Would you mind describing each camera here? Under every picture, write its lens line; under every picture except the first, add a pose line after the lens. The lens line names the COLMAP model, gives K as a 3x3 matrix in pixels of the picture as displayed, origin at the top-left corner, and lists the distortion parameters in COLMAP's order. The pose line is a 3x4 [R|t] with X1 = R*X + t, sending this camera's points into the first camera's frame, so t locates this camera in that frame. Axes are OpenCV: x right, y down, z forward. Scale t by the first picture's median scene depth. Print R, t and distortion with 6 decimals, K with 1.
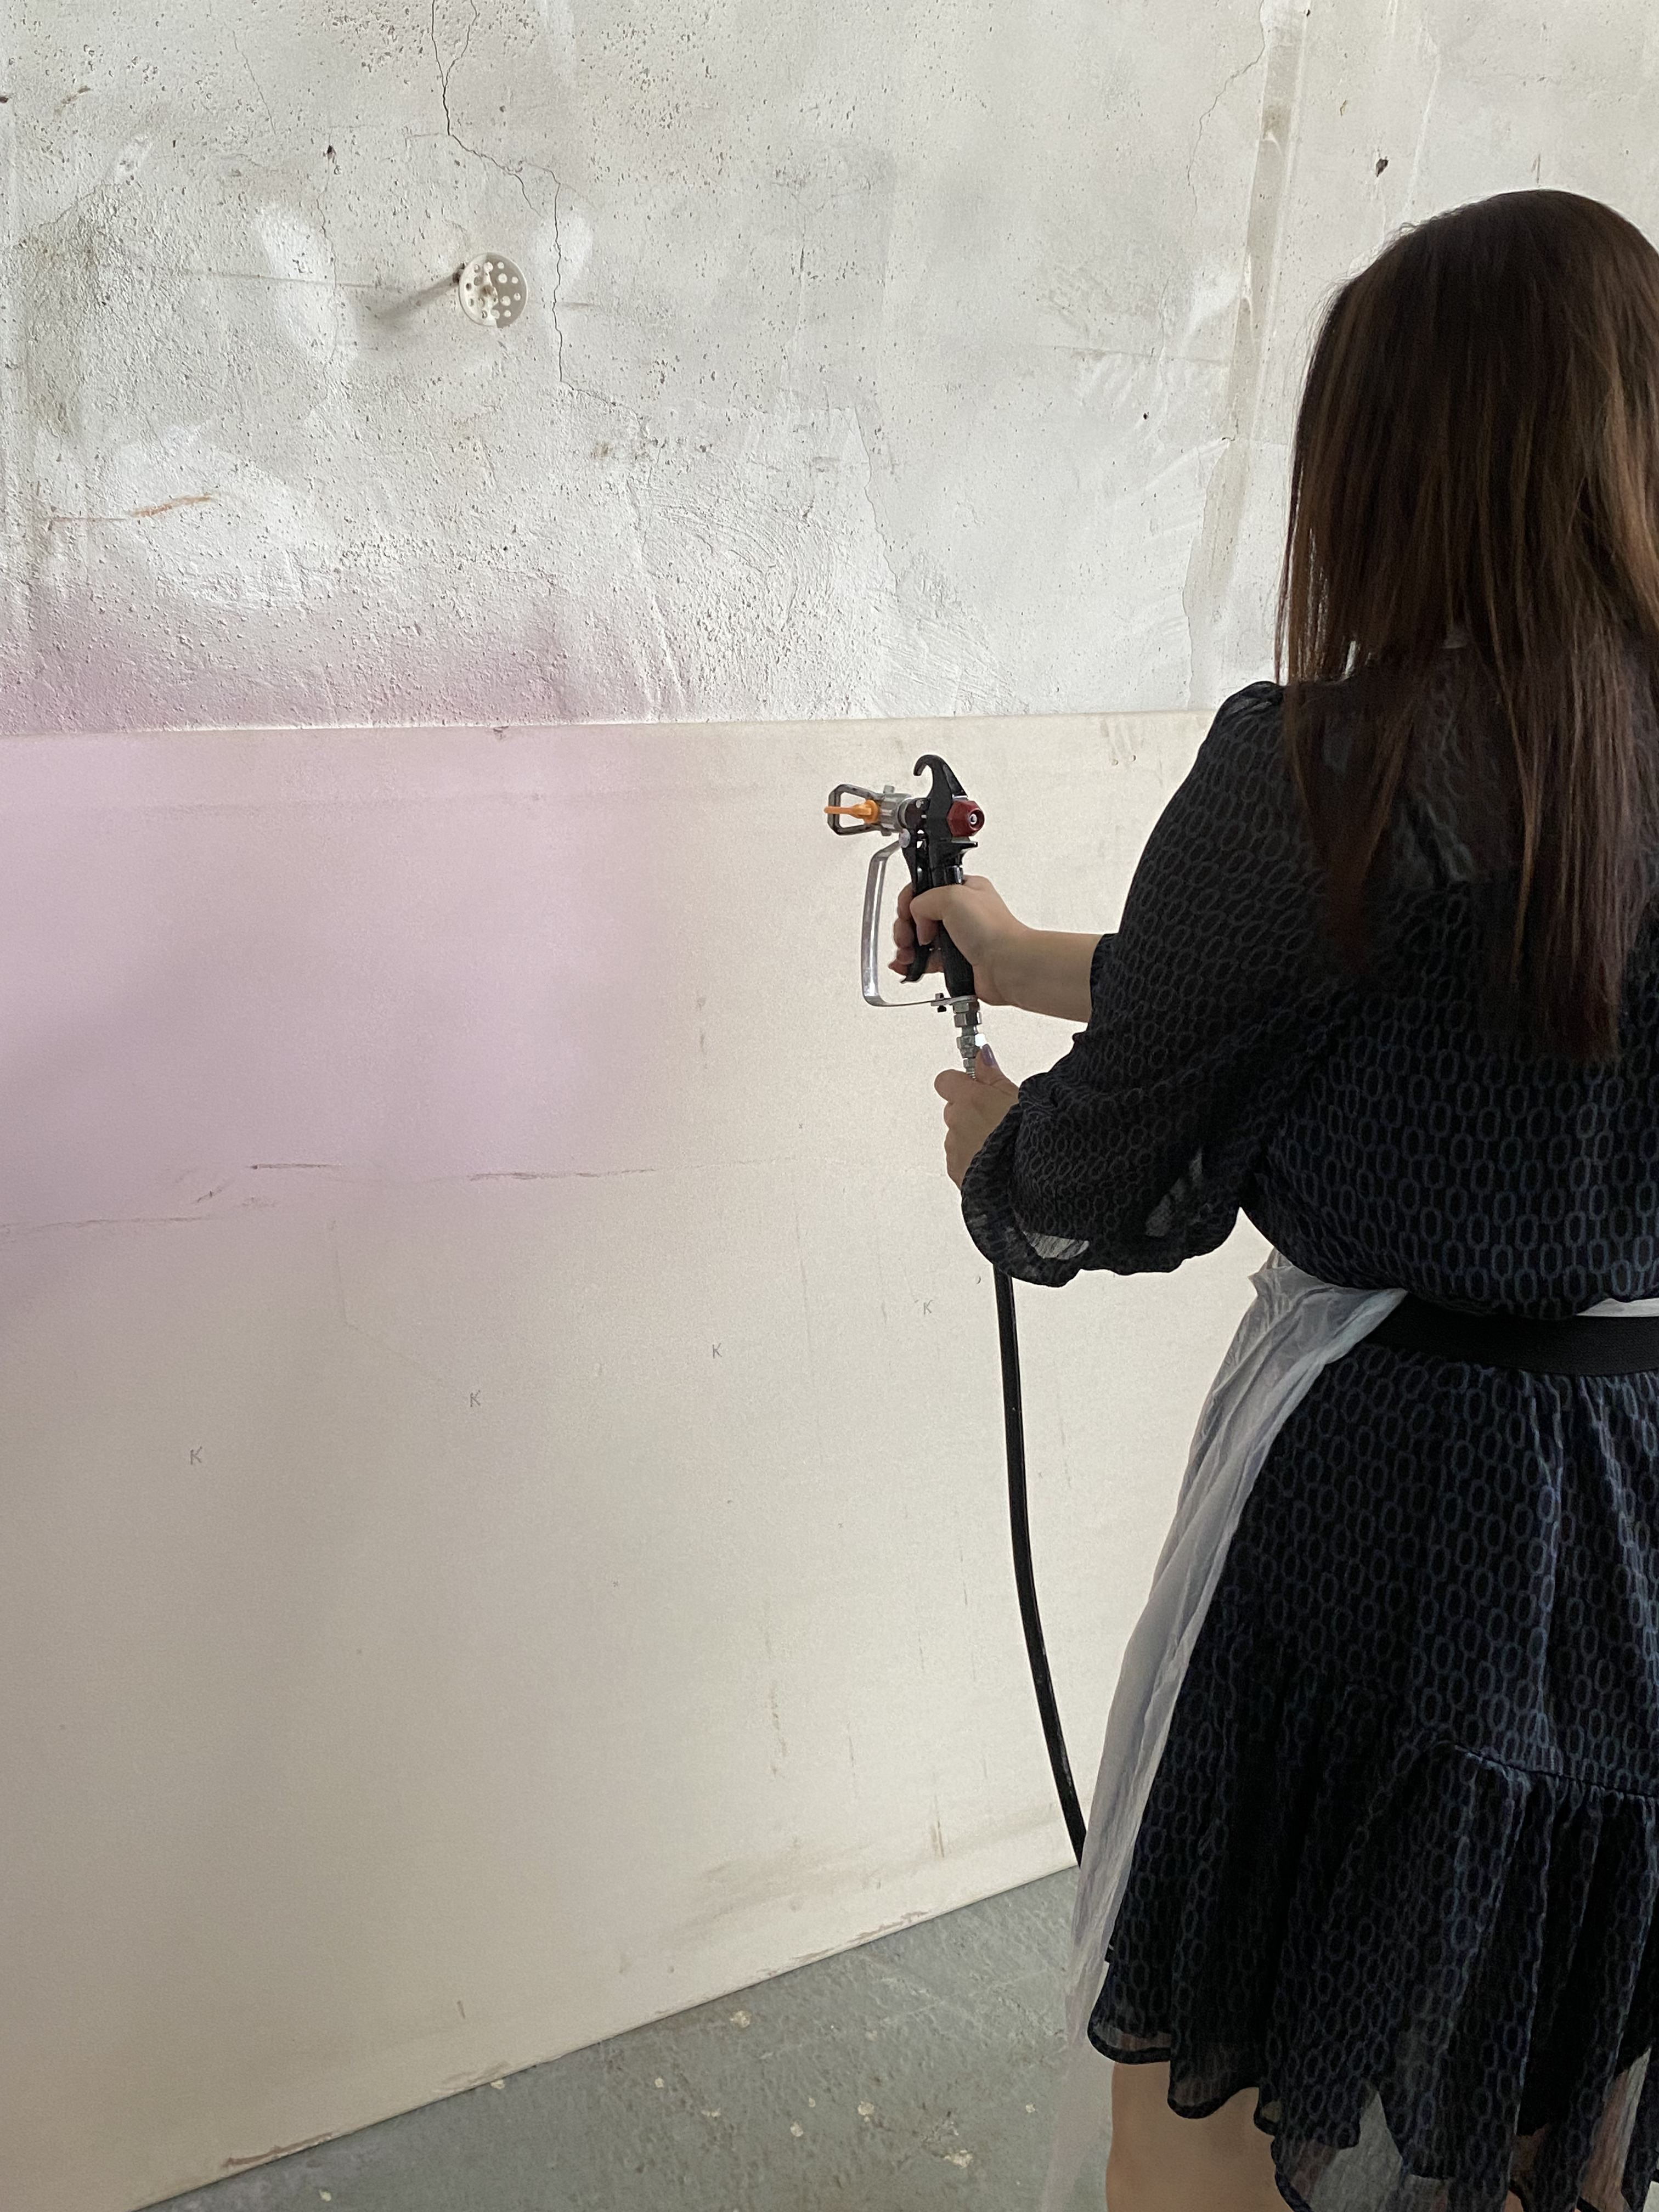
lens RADIAL K [[2216.3, 0, 898.4], [0, 2216.3, 1055.8], [0, 0, 1]] dist [-0.006668, 0.000000]
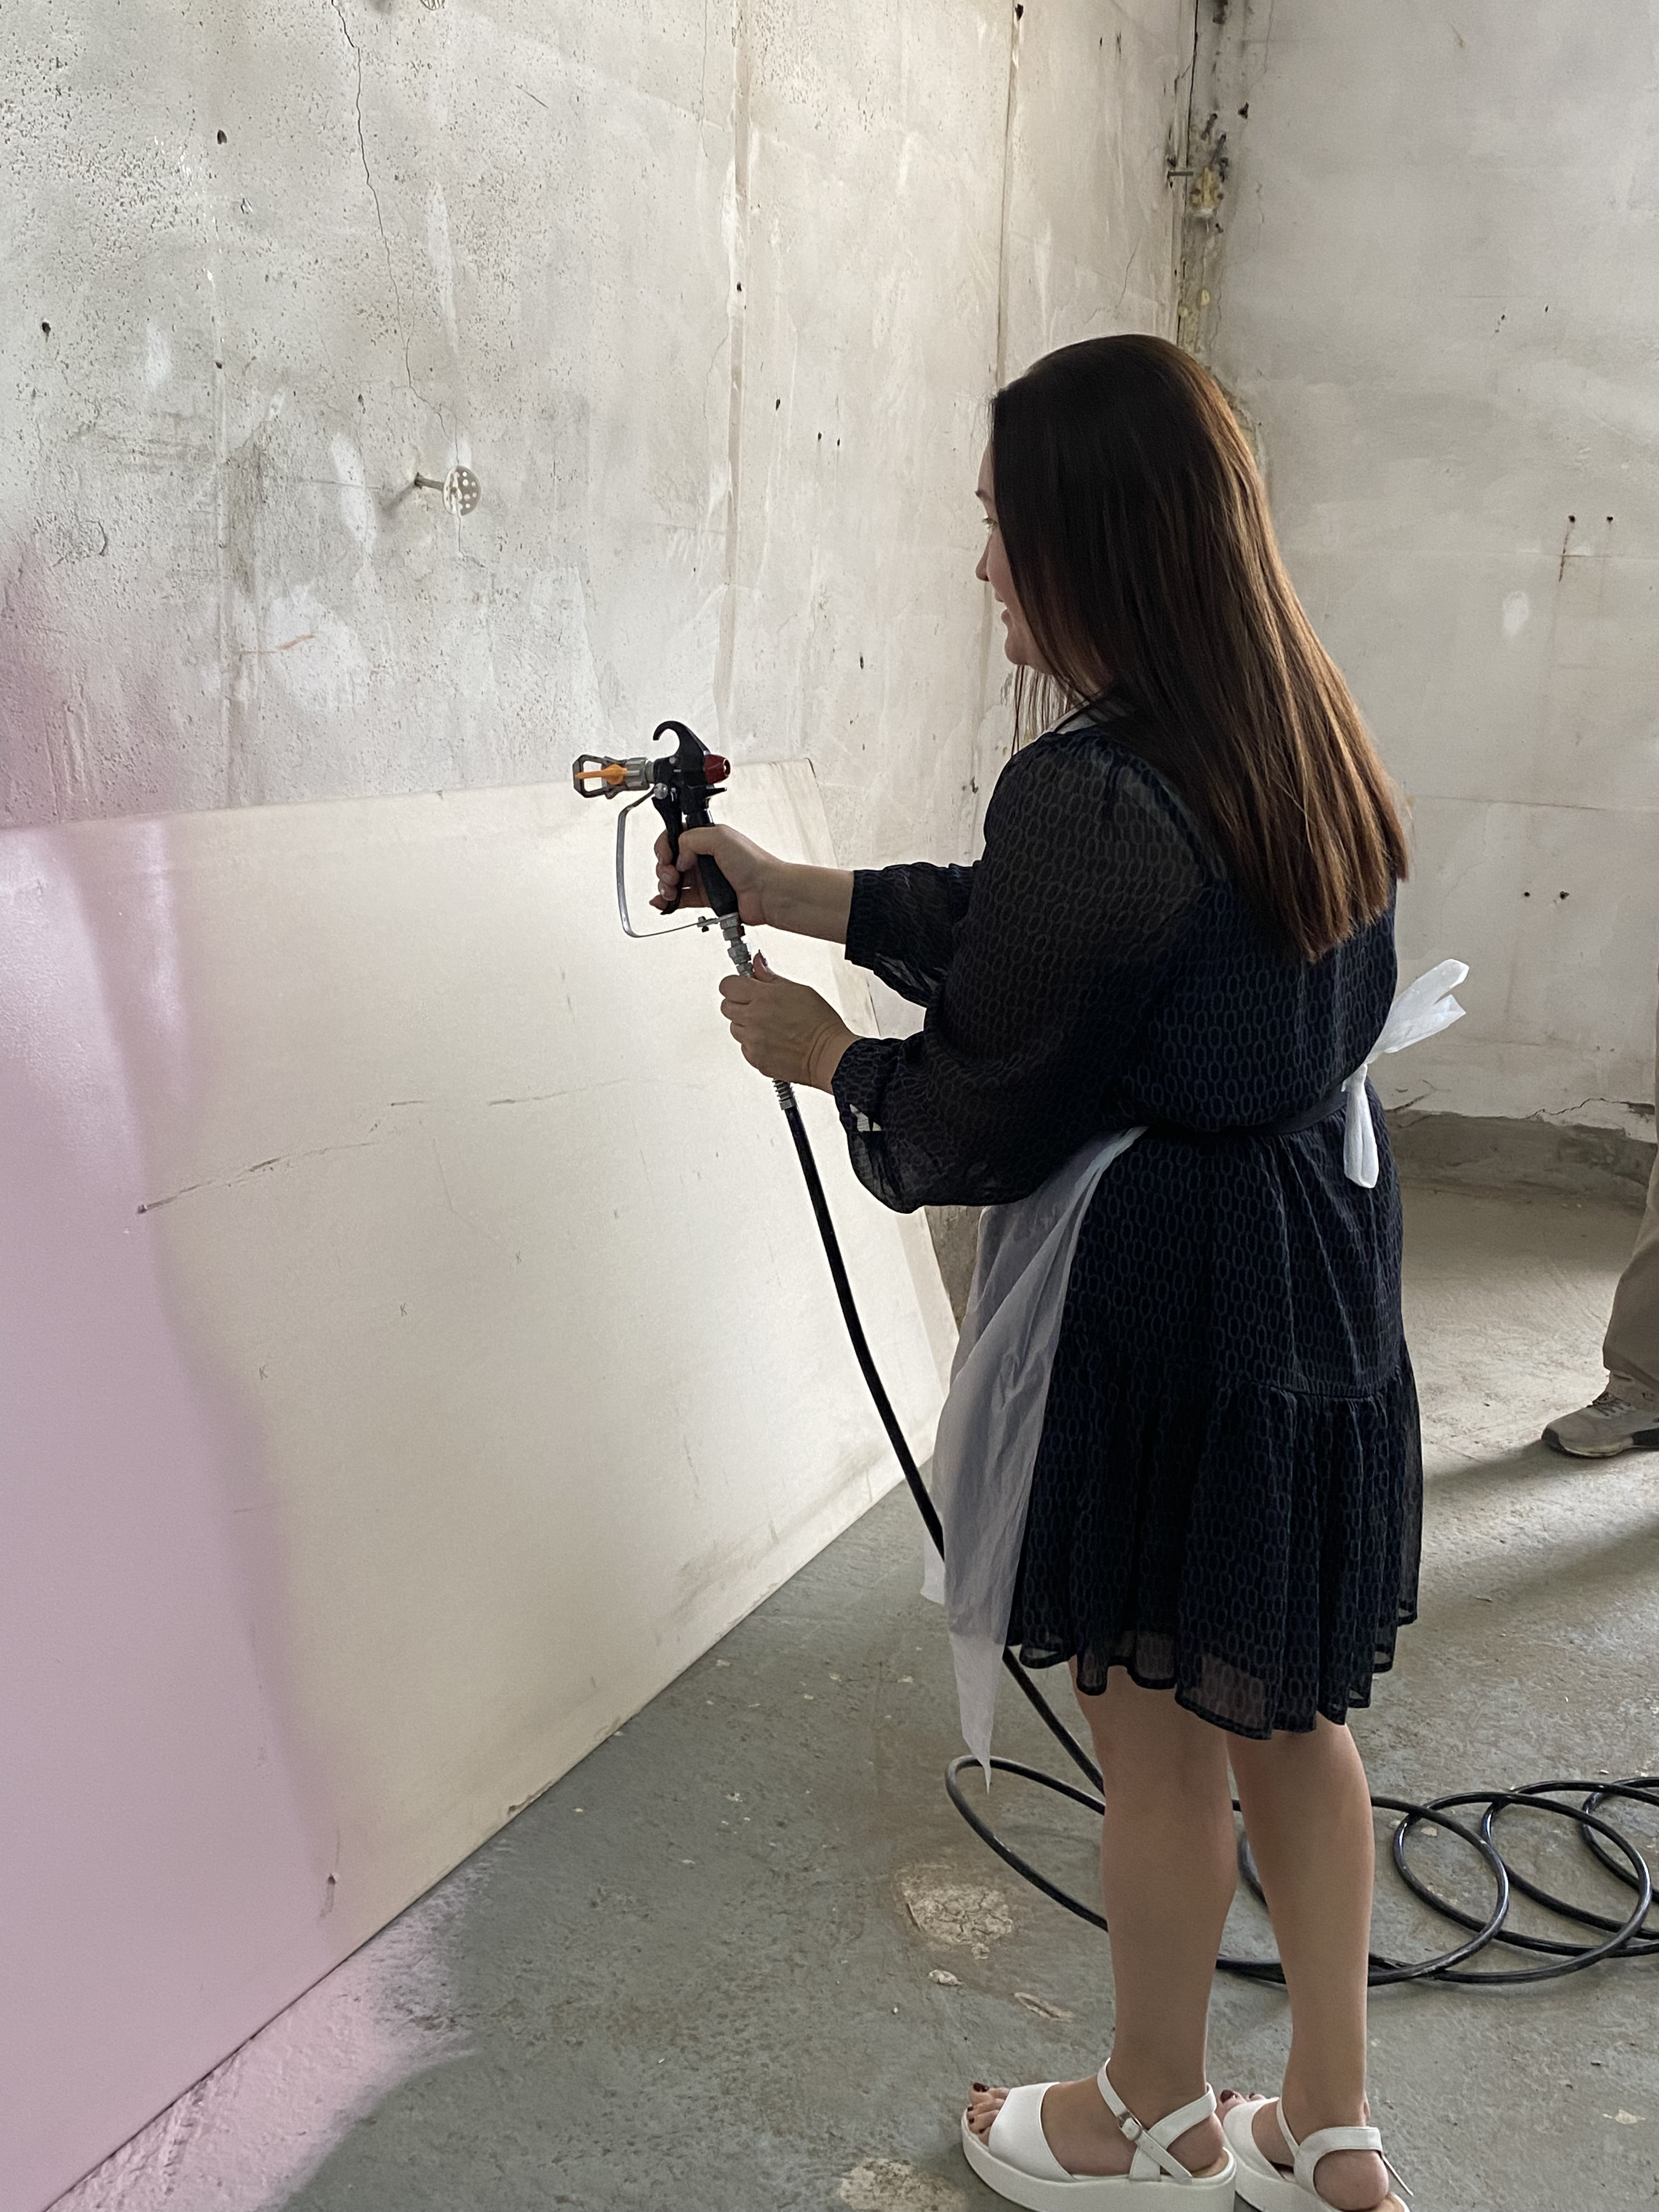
lens RADIAL K [[2216.3, 0, 797.0], [0, 2216.3, 1099.8], [0, 0, 1]] dist [-0.006668, 0.000000]
pose [[0.844773, -0.155204, 0.512123, -0.754480], [0.187658, 0.982162, -0.011898, 0.107678], [-0.501142, 0.106155, 0.858830, -0.321182]]
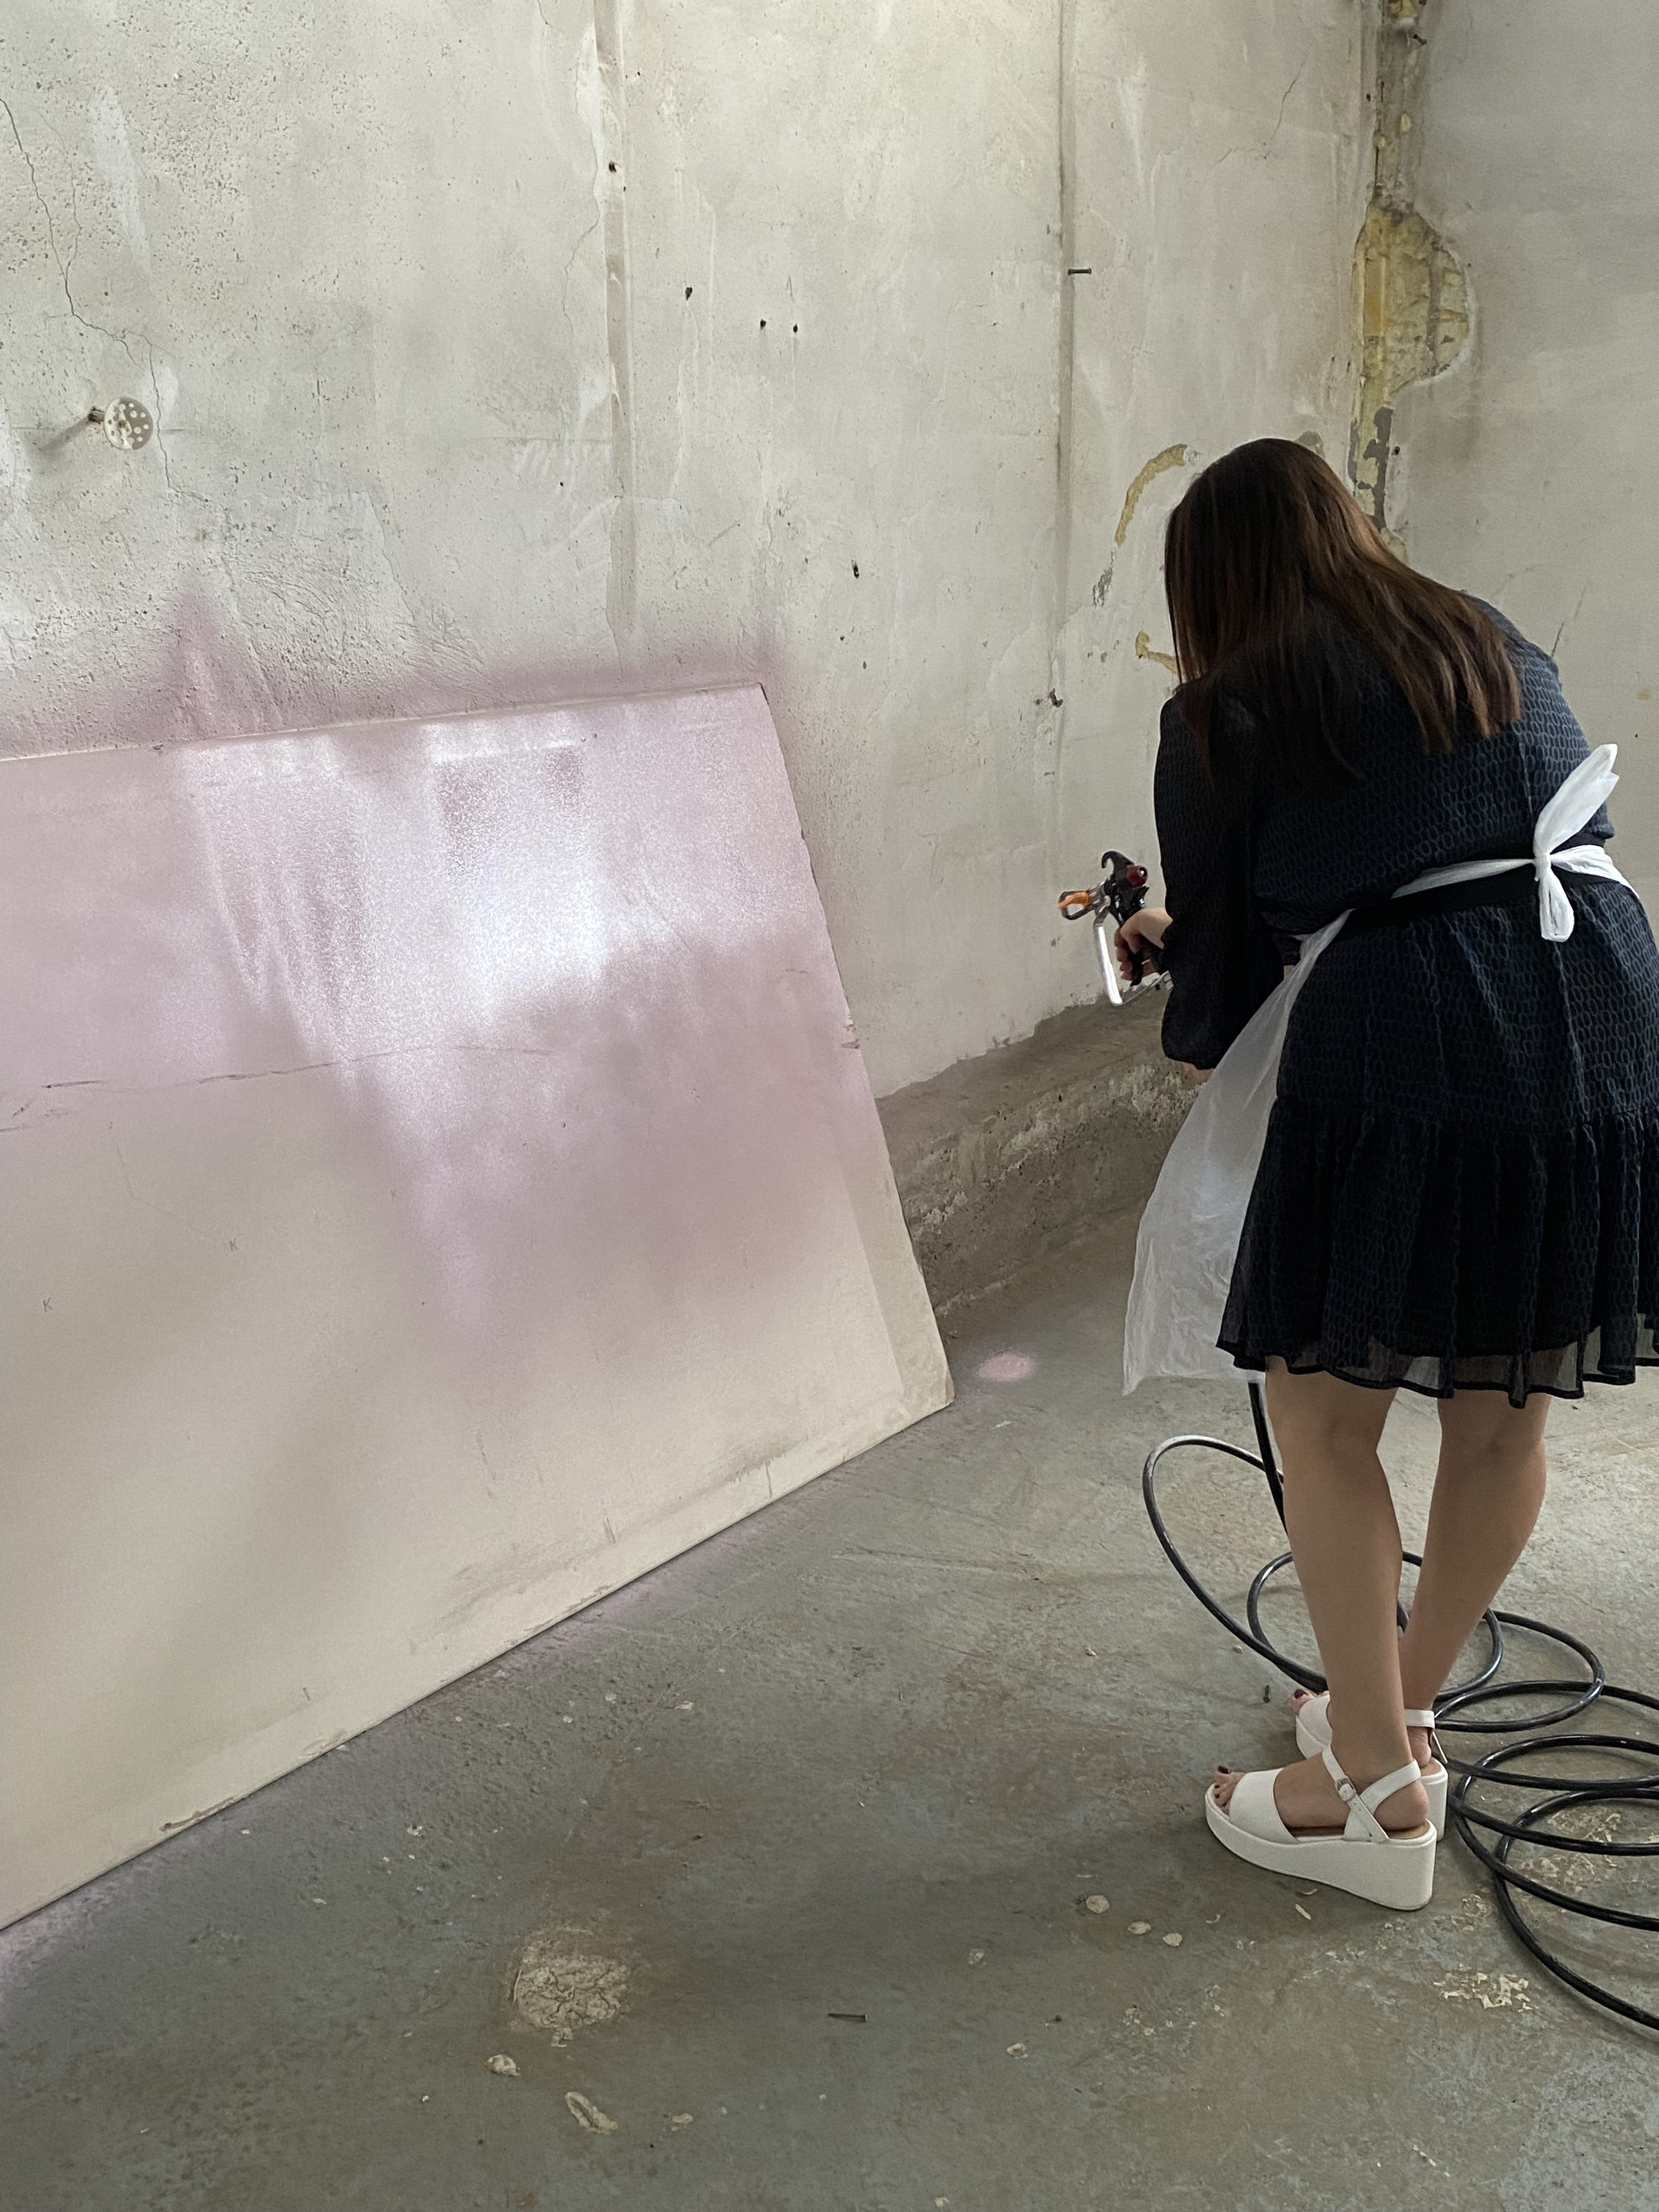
lens RADIAL K [[2216.3, 0, 845.9], [0, 2216.3, 1109.7], [0, 0, 1]] dist [-0.006668, 0.000000]
pose [[0.940132, -0.173910, 0.293099, -0.222823], [0.183893, 0.982924, -0.006630, 0.154652], [-0.286941, 0.060132, 0.956059, -0.390929]]
